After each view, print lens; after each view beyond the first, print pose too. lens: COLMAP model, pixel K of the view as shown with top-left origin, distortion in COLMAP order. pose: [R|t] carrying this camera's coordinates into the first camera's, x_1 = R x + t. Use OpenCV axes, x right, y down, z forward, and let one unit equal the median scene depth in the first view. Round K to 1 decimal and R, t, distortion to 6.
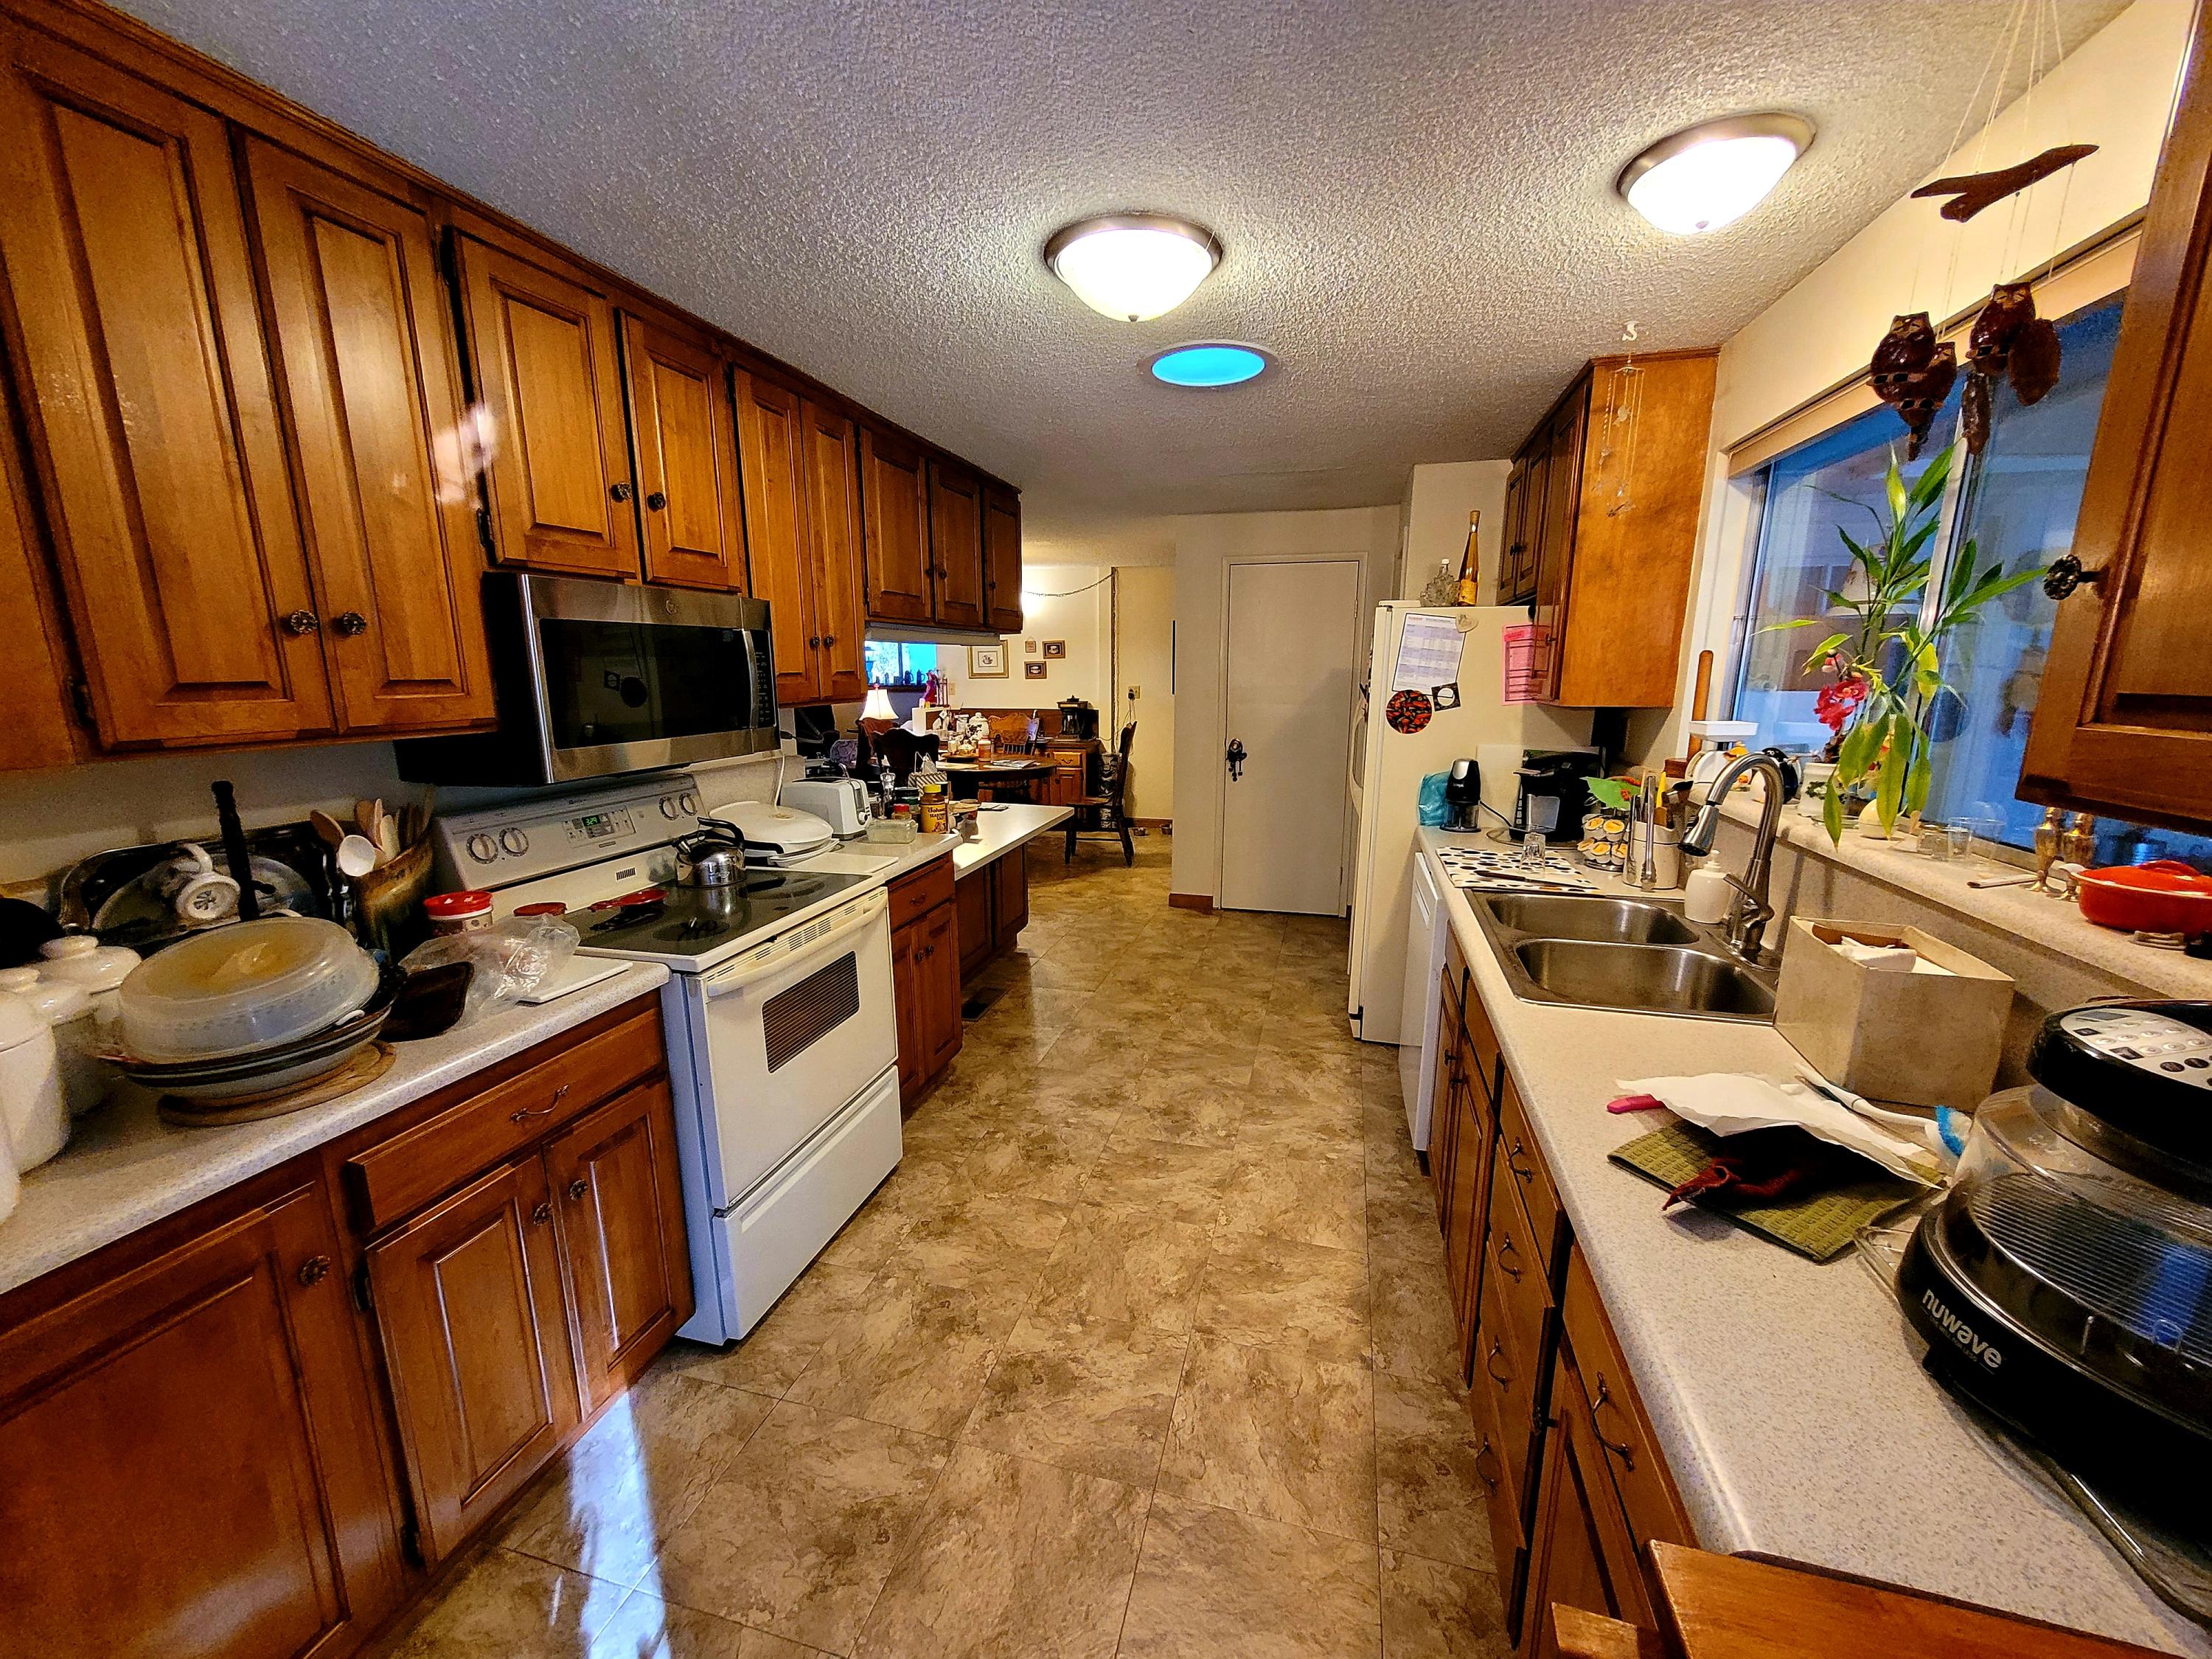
lens RADIAL K [[872.4, 0, 1104.6], [0, 872.4, 850.0], [0, 0, 1]] dist [-0.001190, 0.000936]
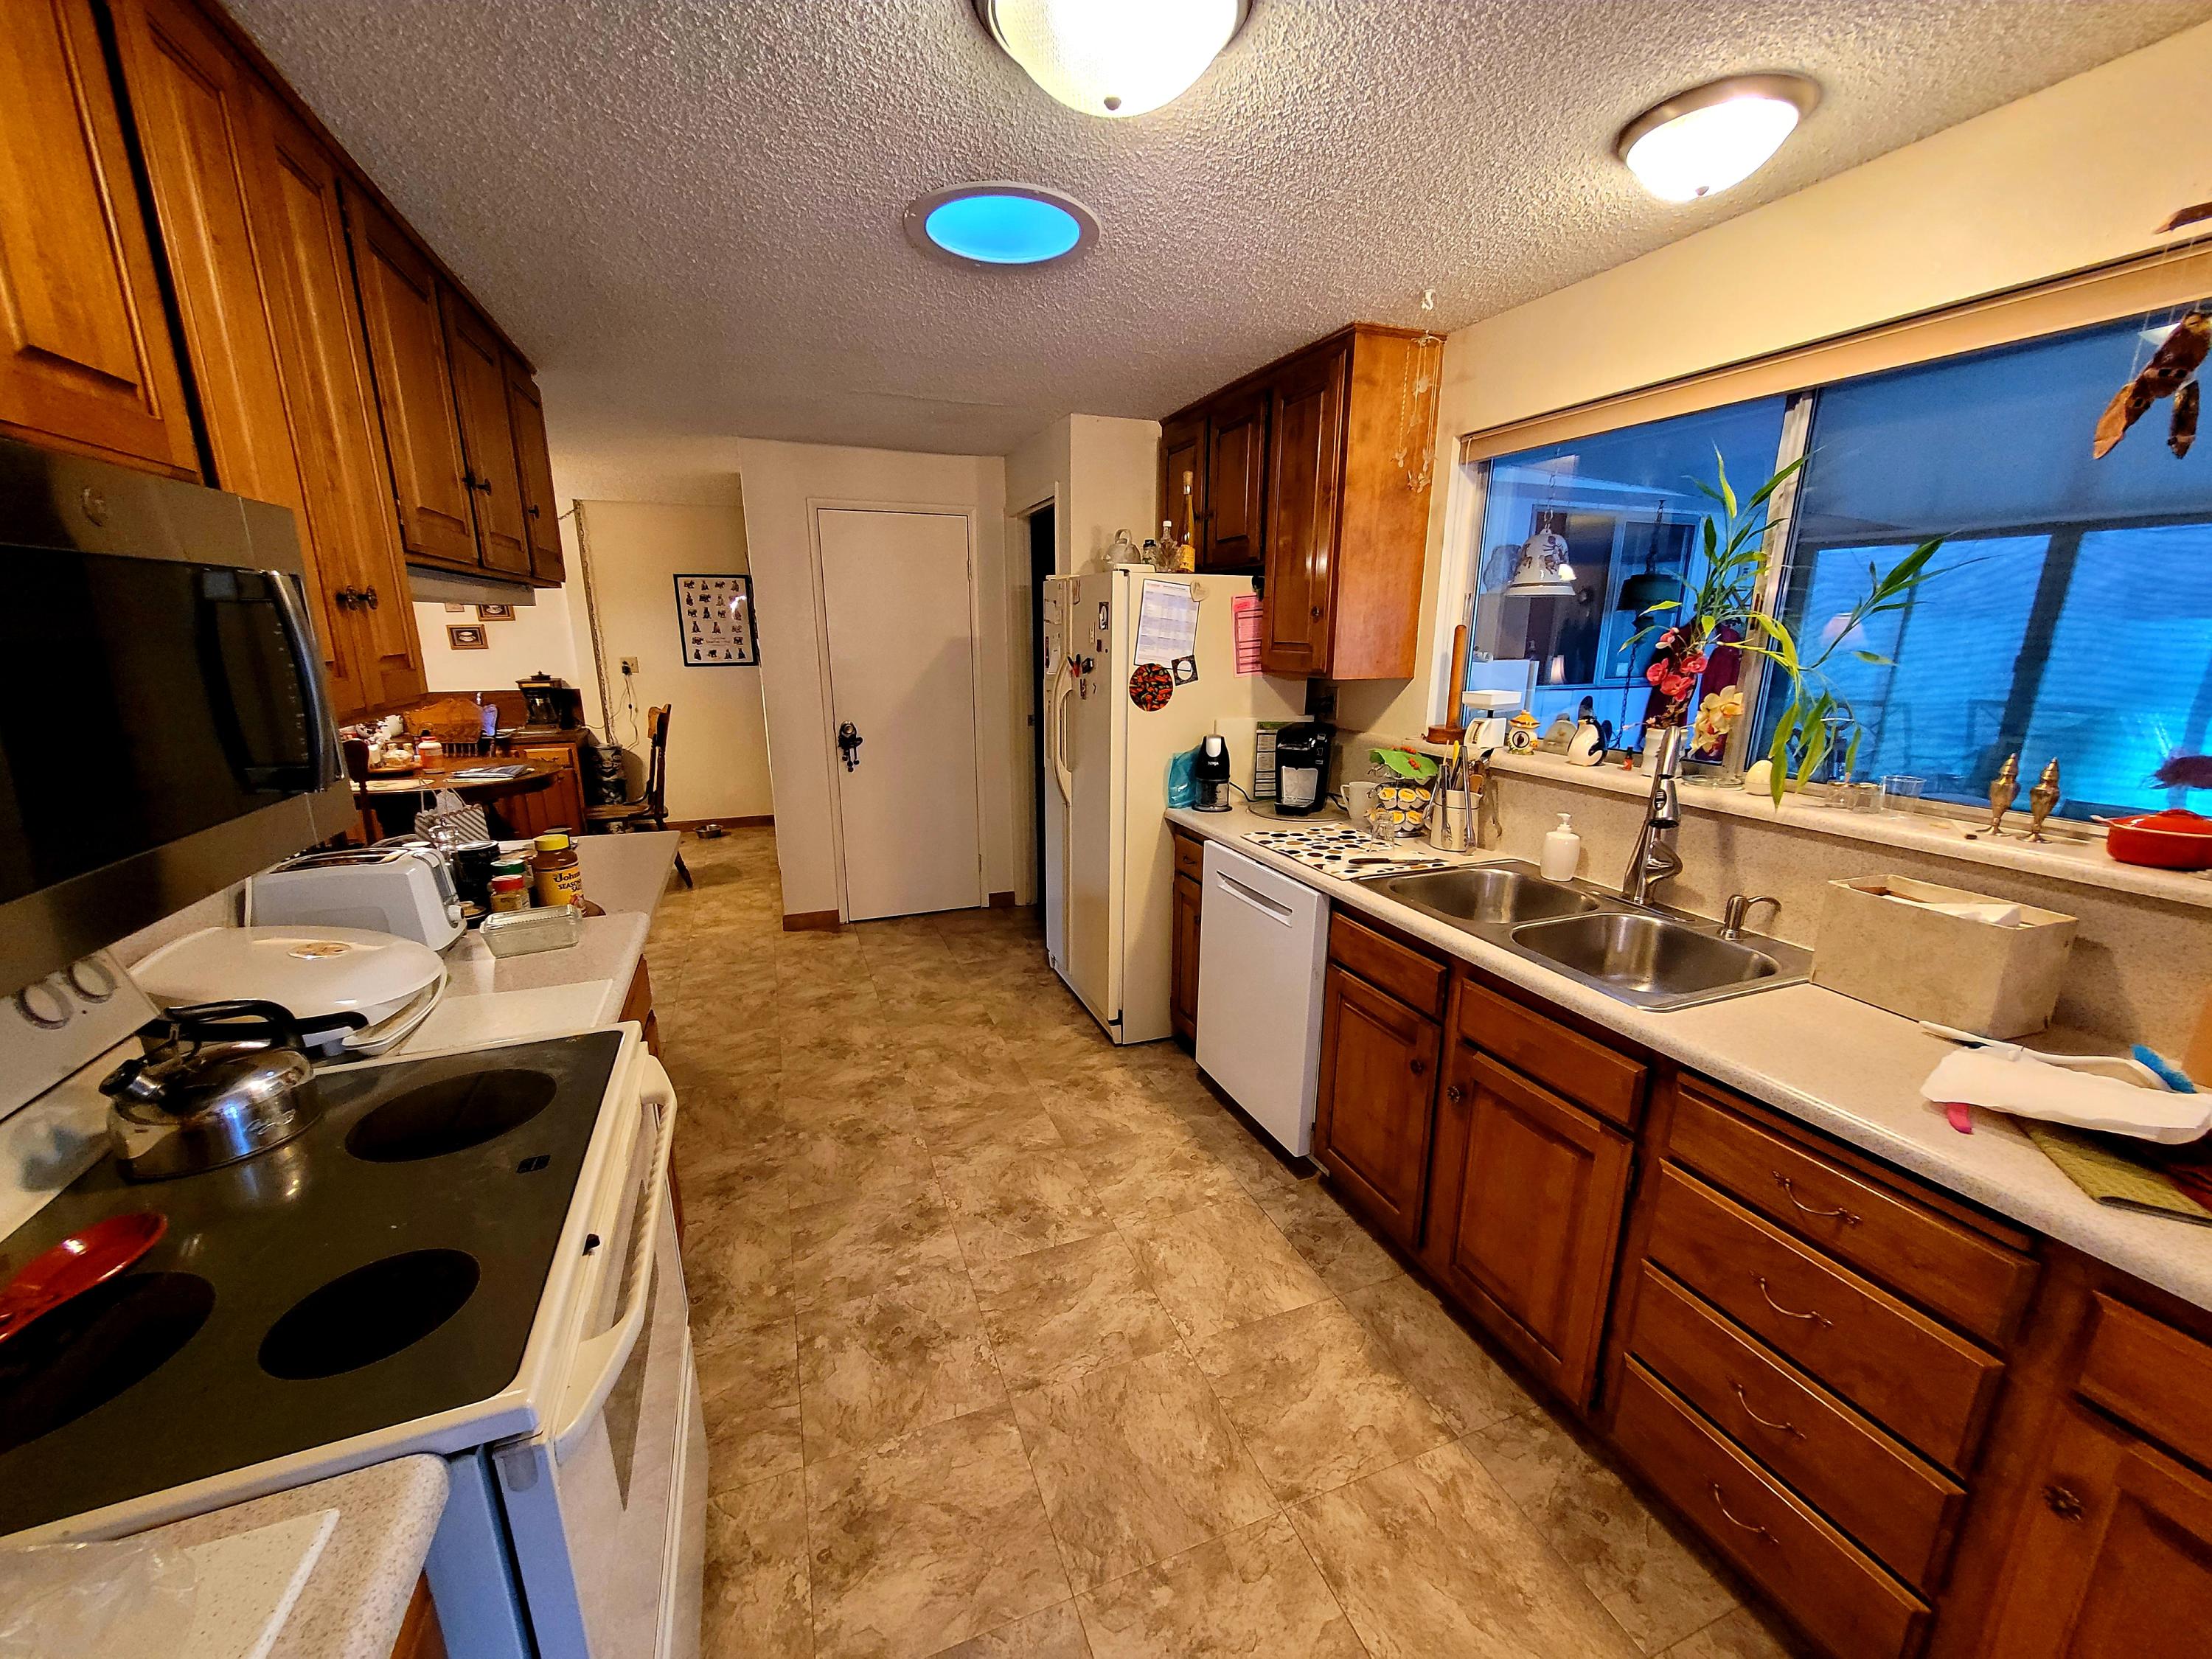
lens RADIAL K [[872.4, 0, 1104.6], [0, 872.4, 850.0], [0, 0, 1]] dist [-0.001190, 0.000936]
pose [[0.806191, -0.145719, 0.573429, -0.264659], [0.121037, 0.989318, 0.081237, -0.076162], [-0.579142, 0.003913, 0.815217, 0.305138]]
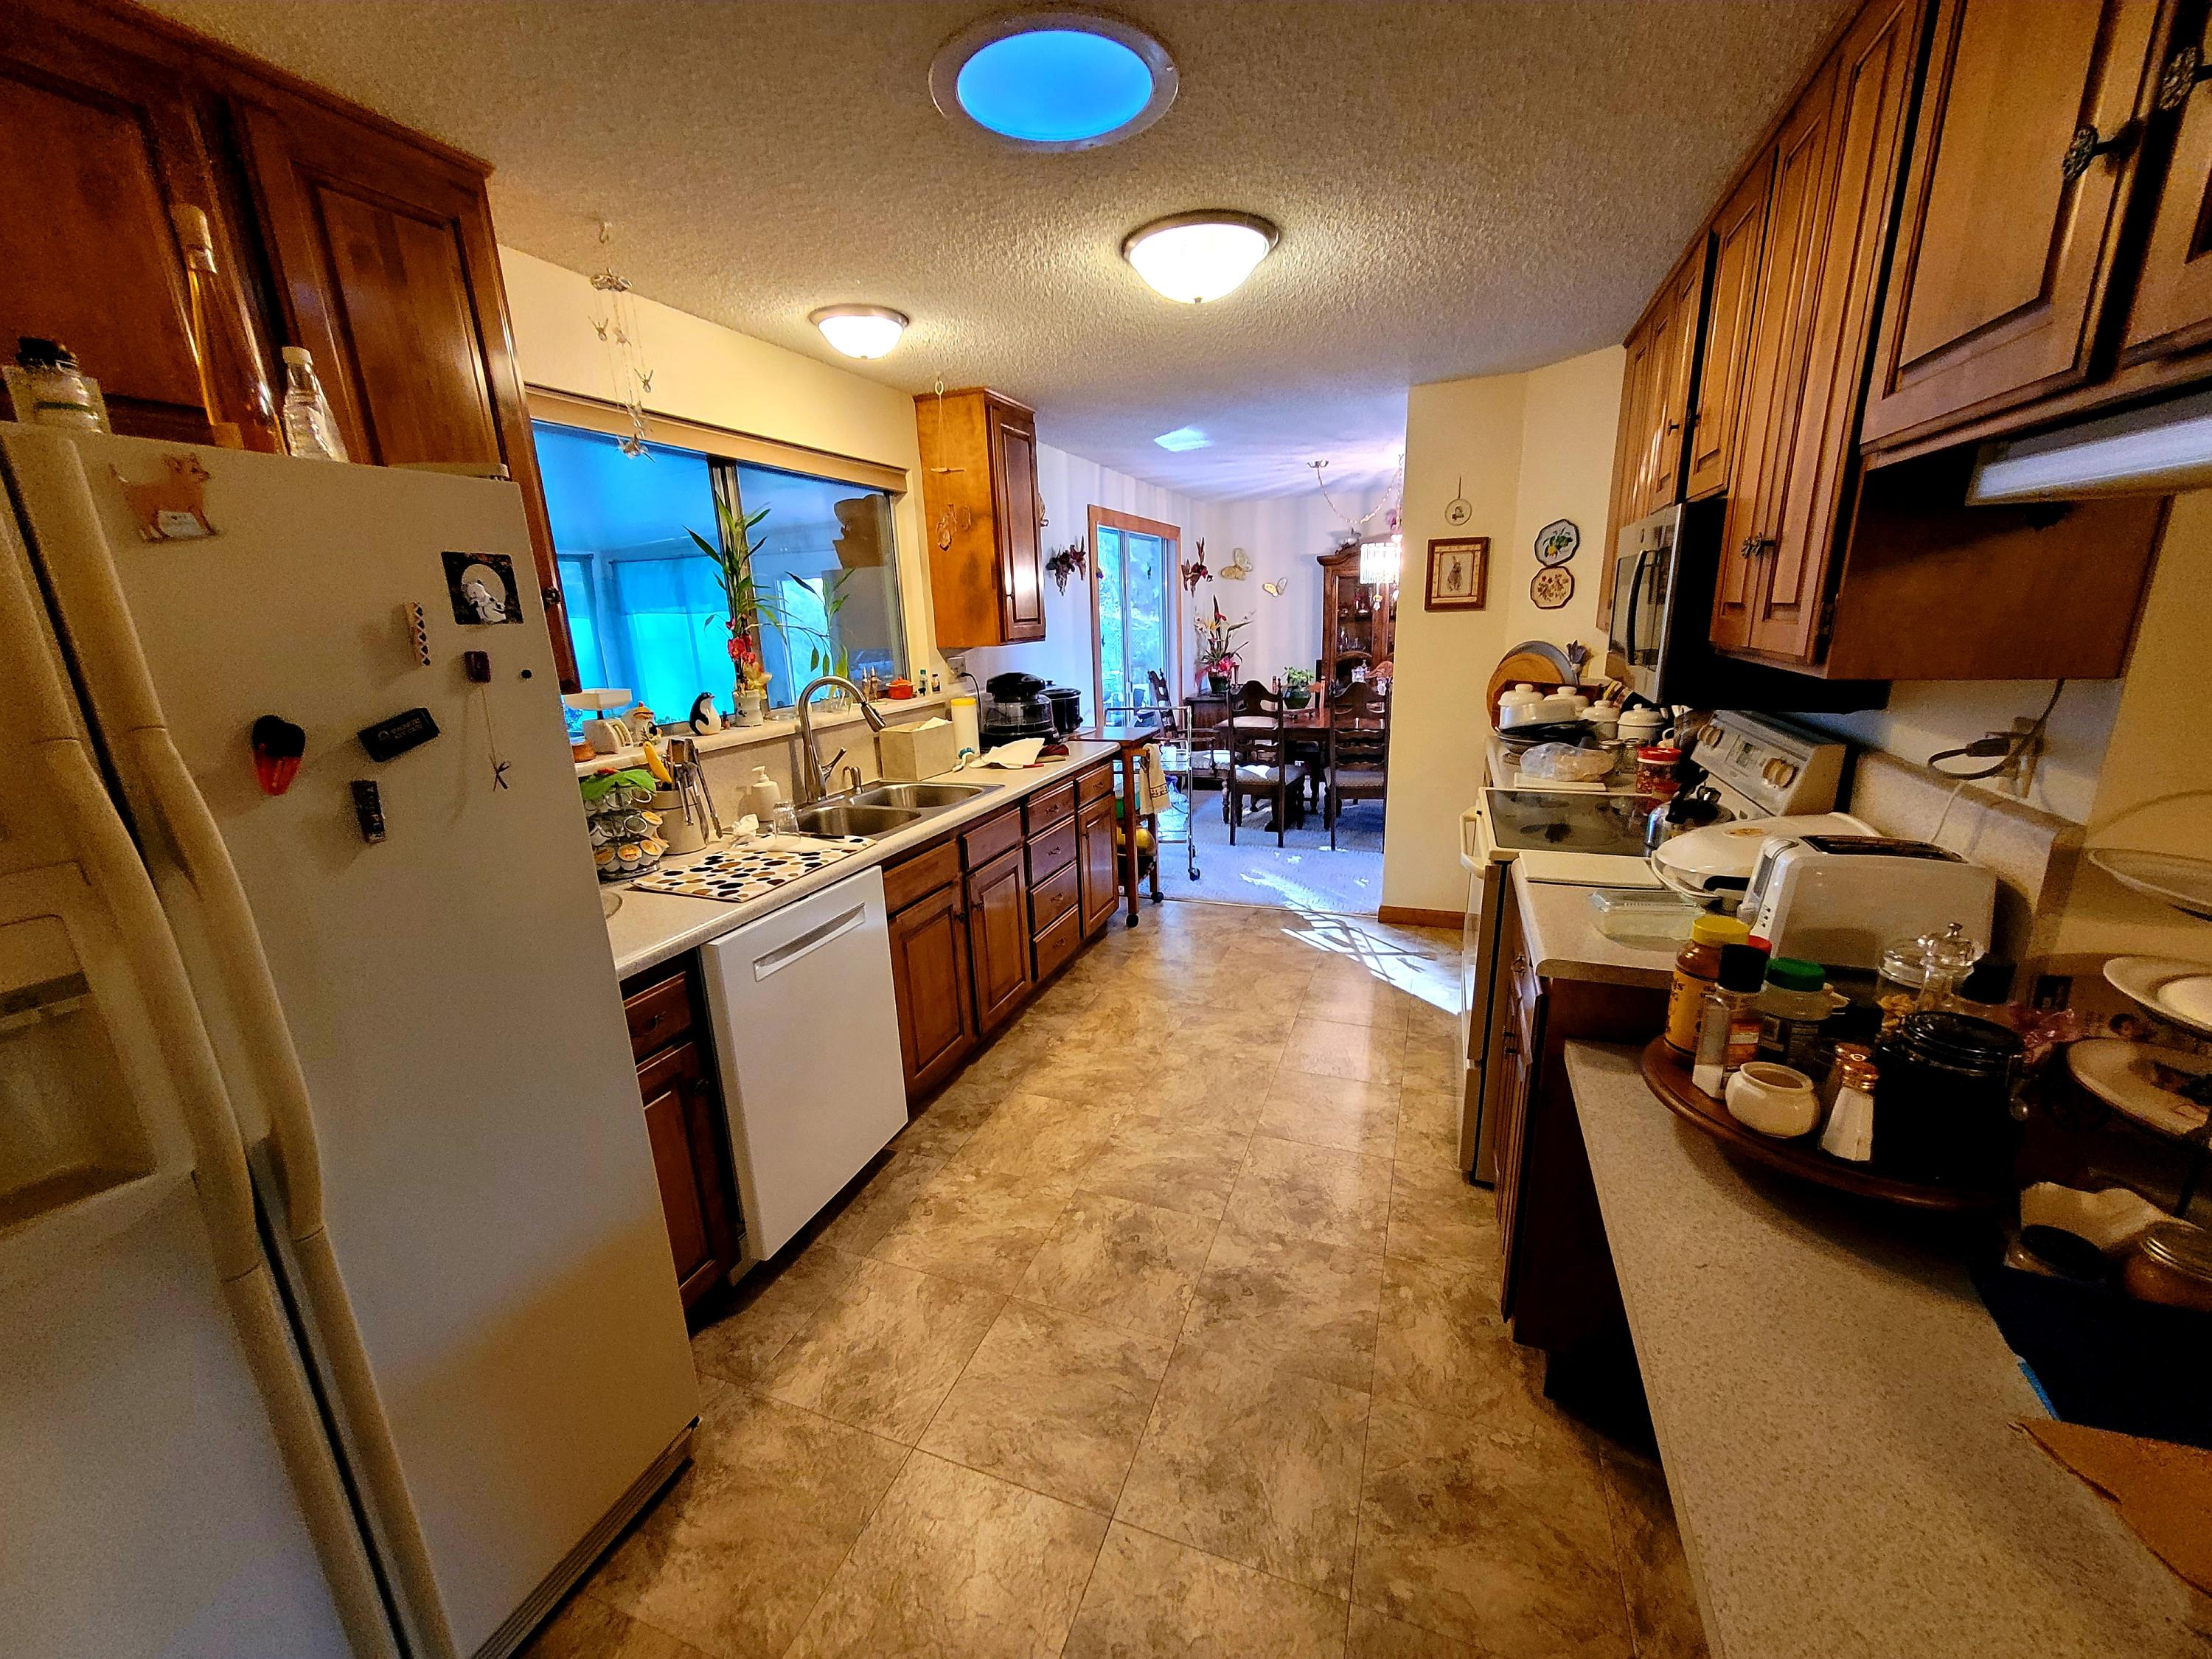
lens RADIAL K [[872.9, 0, 1104.5], [0, 872.9, 854.3], [0, 0, 1]] dist [-0.017463, -0.000037]
pose [[-0.994503, 0.003096, 0.104660, 0.027765], [0.051638, 0.884054, 0.464523, -0.318508], [-0.091087, 0.467374, -0.879354, 1.481322]]
